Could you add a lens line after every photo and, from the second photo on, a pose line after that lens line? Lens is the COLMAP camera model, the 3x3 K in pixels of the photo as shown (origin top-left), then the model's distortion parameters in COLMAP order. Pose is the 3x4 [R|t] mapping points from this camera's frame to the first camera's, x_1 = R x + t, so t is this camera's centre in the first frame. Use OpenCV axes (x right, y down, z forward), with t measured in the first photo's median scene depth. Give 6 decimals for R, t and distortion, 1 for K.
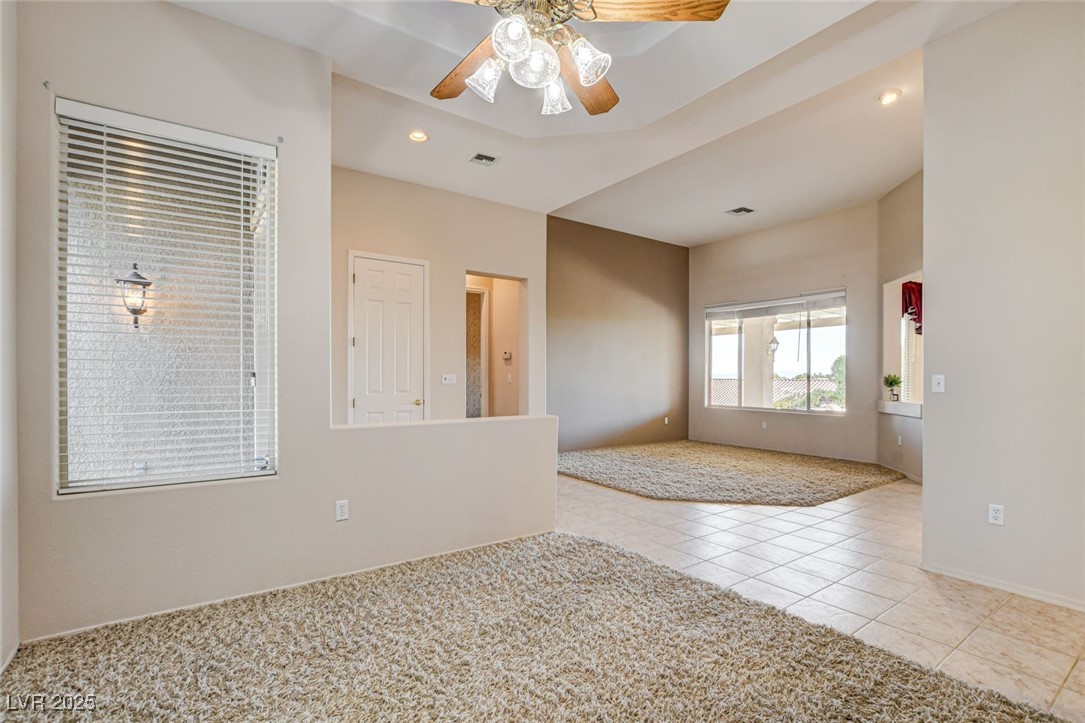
lens RADIAL K [[507.1, 0, 539.7], [0, 507.1, 365.1], [0, 0, 1]] dist [-0.001909, -0.000008]
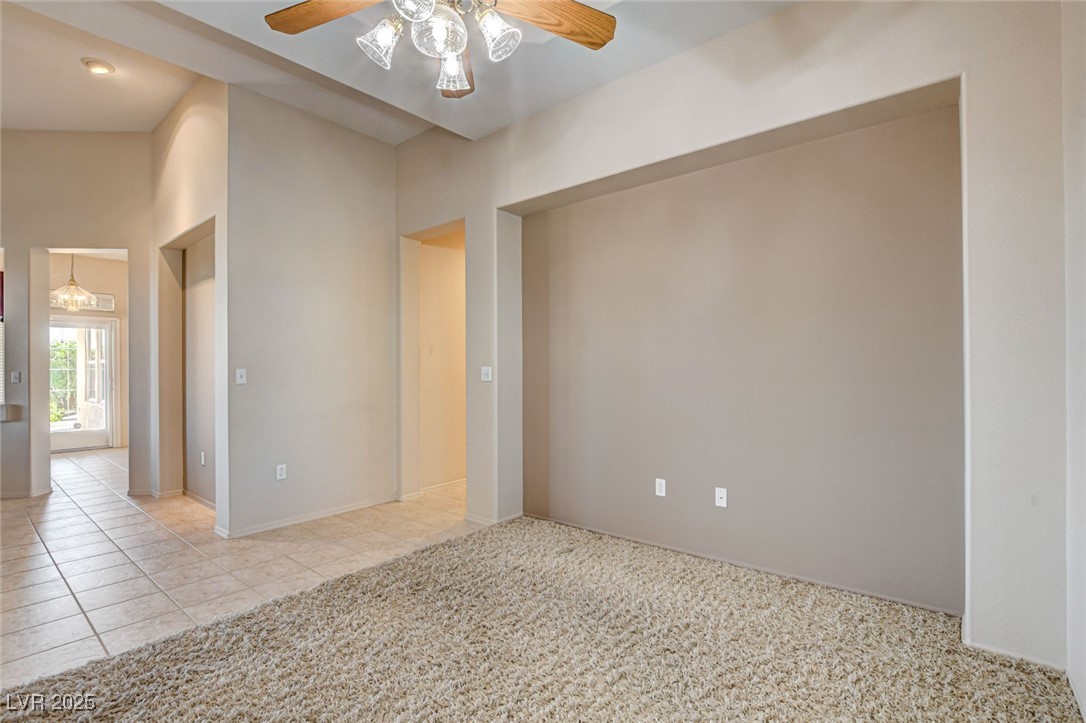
lens RADIAL K [[507.6, 0, 540.2], [0, 507.6, 365.1], [0, 0, 1]] dist [-0.001909, -0.000008]
pose [[-0.245917, 0.005088, 0.969278, -0.592404], [-0.004360, 0.999970, -0.006355, 0.016161], [-0.969281, -0.005789, -0.245887, 0.681858]]
